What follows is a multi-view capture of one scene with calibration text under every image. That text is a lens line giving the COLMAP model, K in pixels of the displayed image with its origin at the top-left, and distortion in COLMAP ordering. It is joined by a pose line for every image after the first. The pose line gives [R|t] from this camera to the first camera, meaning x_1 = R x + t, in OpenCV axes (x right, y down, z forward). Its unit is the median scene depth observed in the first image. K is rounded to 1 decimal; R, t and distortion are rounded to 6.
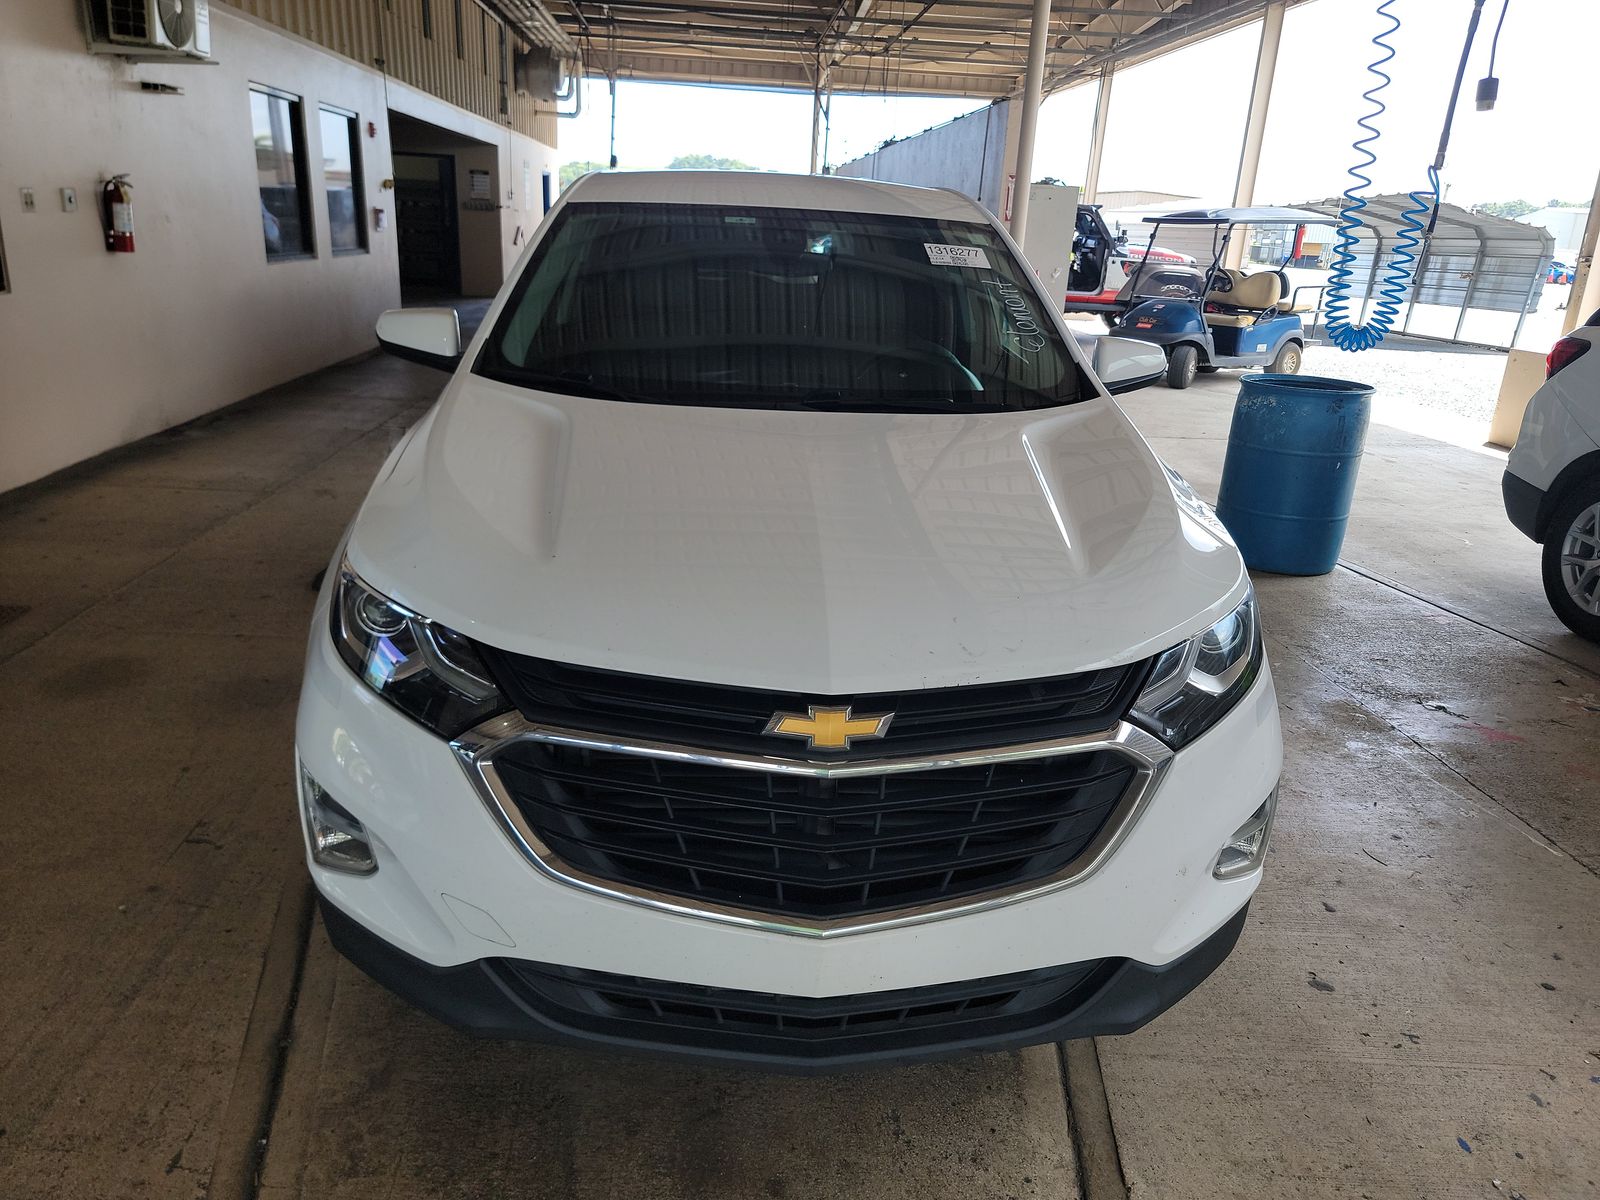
lens RADIAL K [[1129.5, 0, 800.0], [0, 1129.5, 600.0], [0, 0, 1]] dist [0.089488, -0.079341]
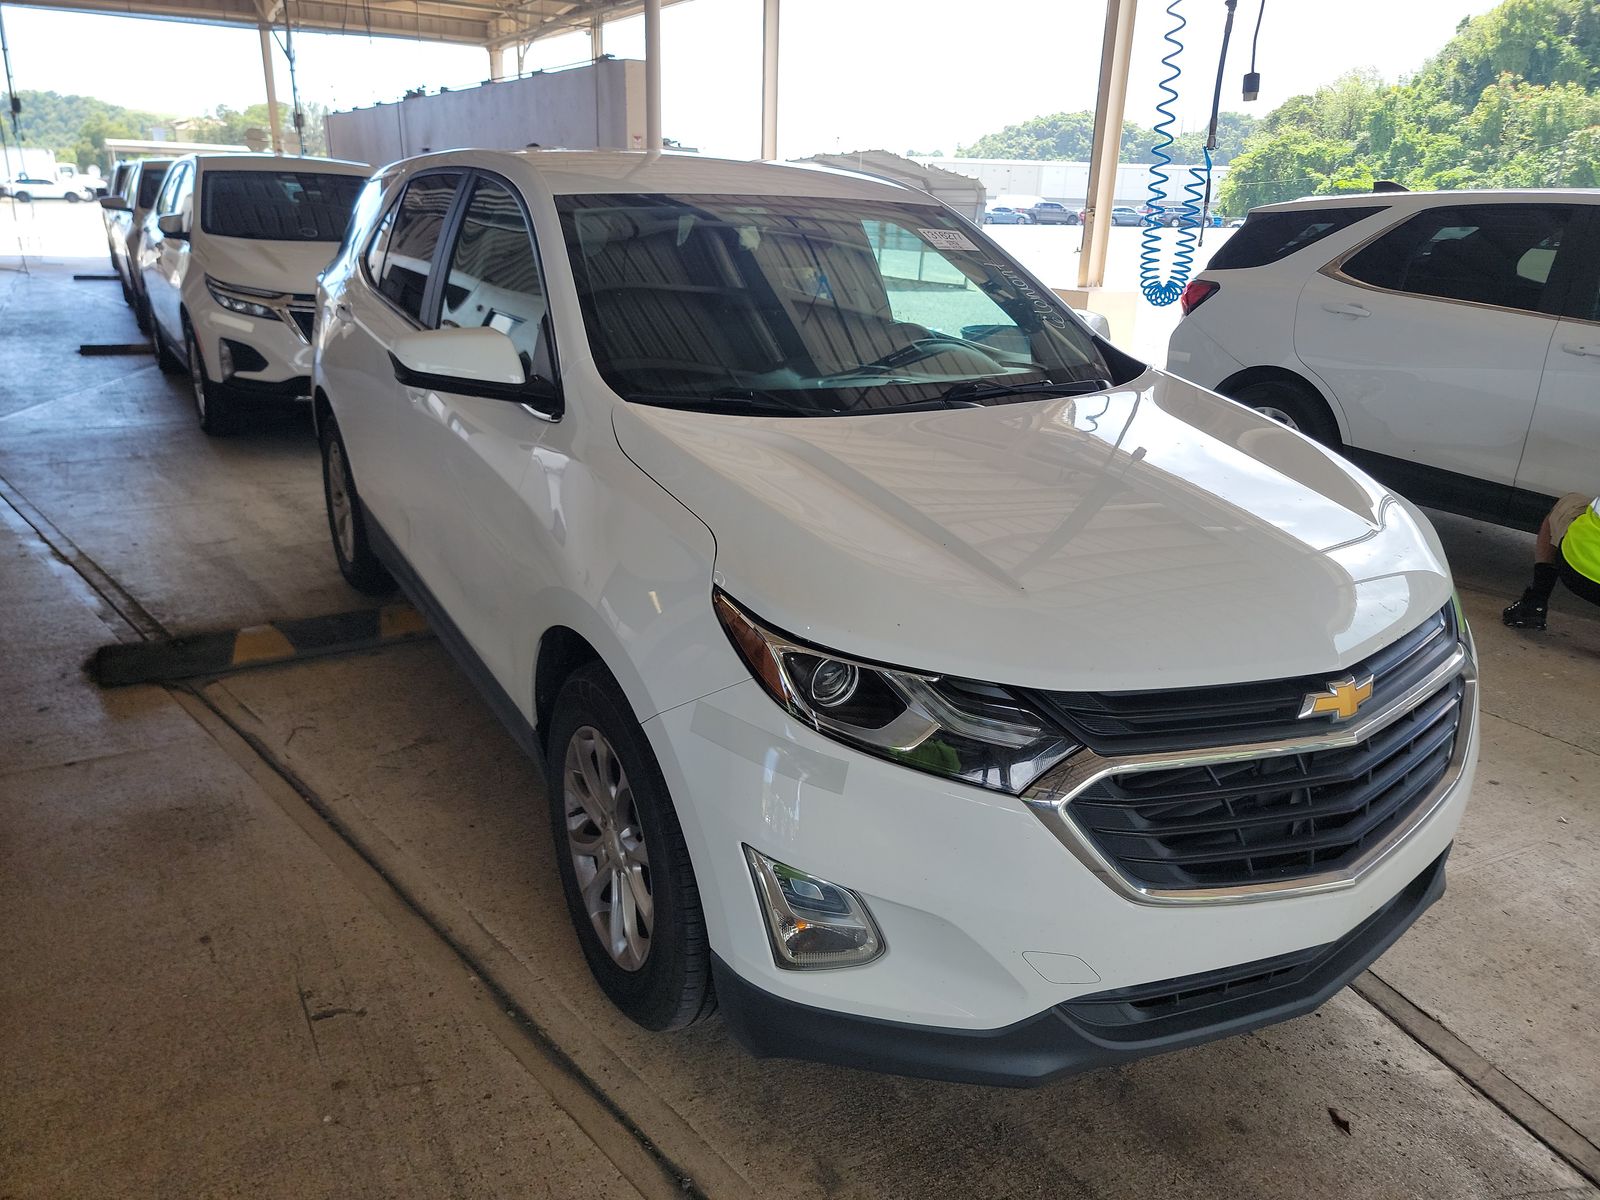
lens RADIAL K [[1129.5, 0, 800.0], [0, 1129.5, 600.0], [0, 0, 1]] dist [0.089488, -0.079341]
pose [[0.889421, -0.173741, 0.422782, -0.151146], [0.156461, 0.984791, 0.075544, -0.024878], [-0.429477, -0.001042, 0.903077, 0.038299]]
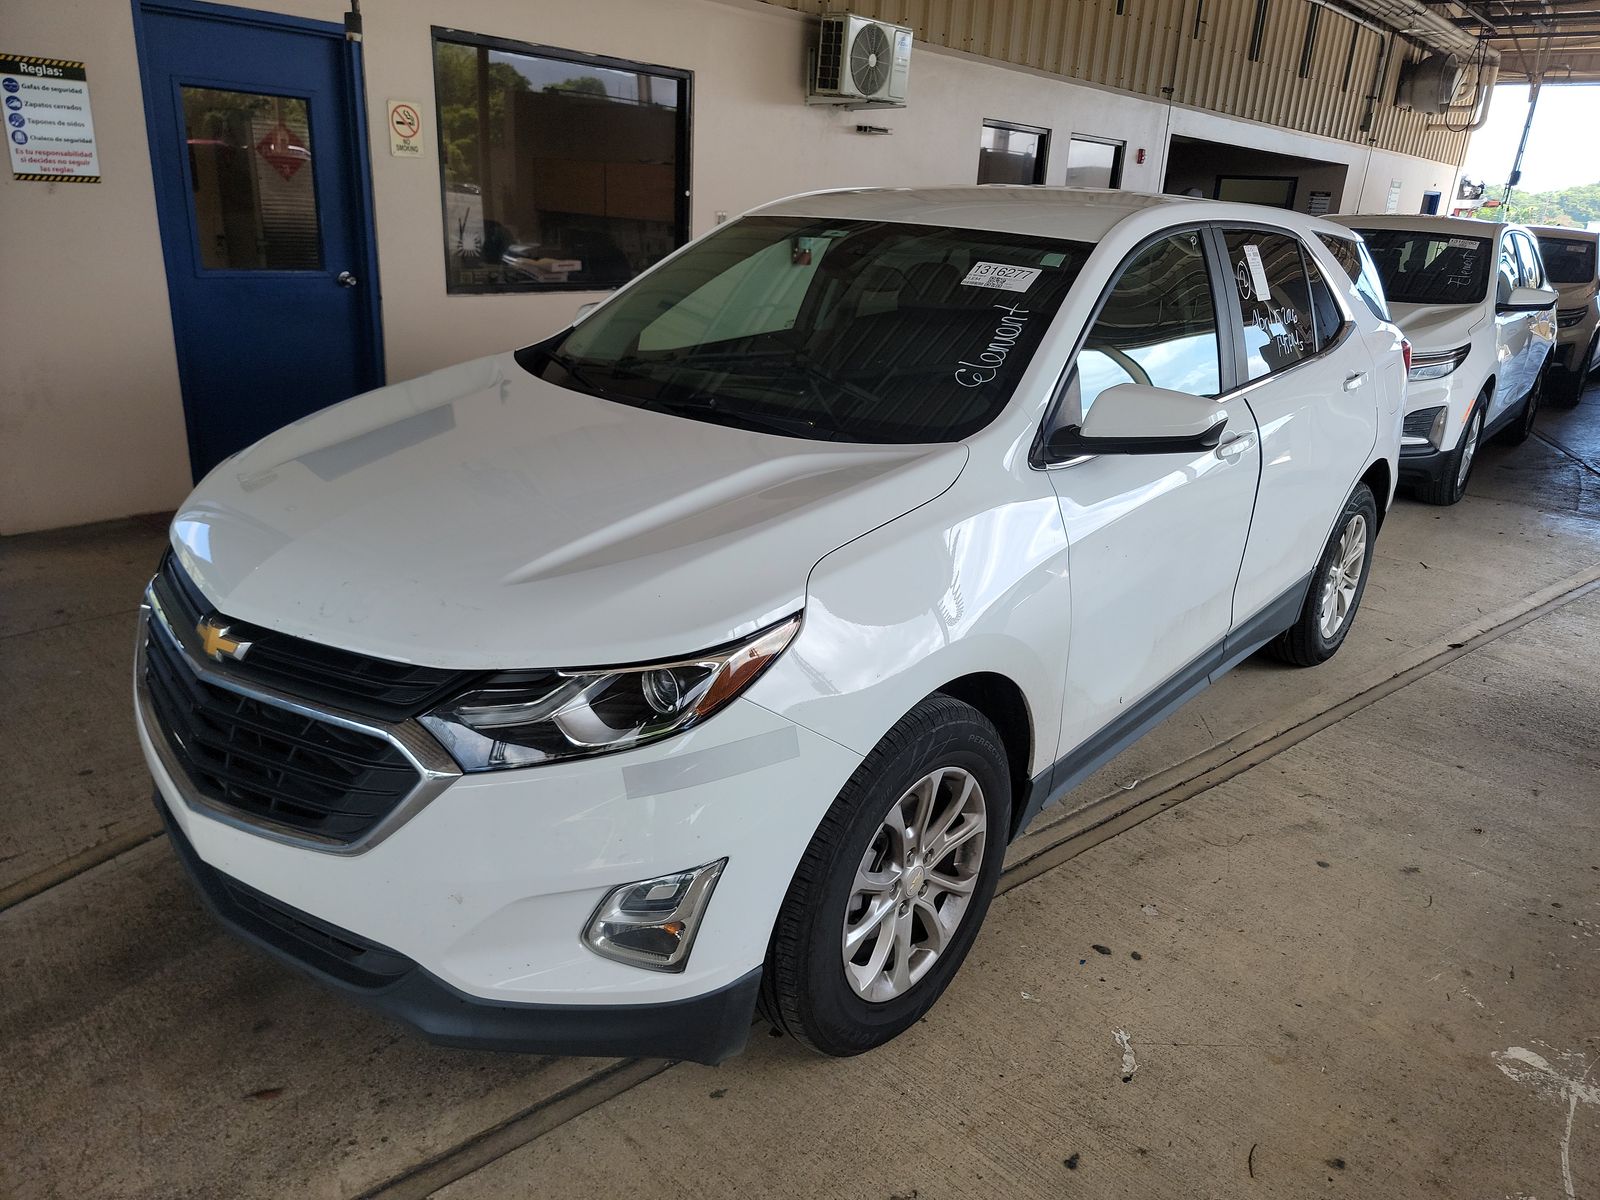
lens RADIAL K [[1129.5, 0, 800.0], [0, 1129.5, 600.0], [0, 0, 1]] dist [0.089488, -0.079341]
pose [[0.716880, 0.227092, -0.659176, 0.212434], [-0.240291, 0.968015, 0.072163, -0.027583], [0.654480, 0.106662, 0.748518, 0.083069]]
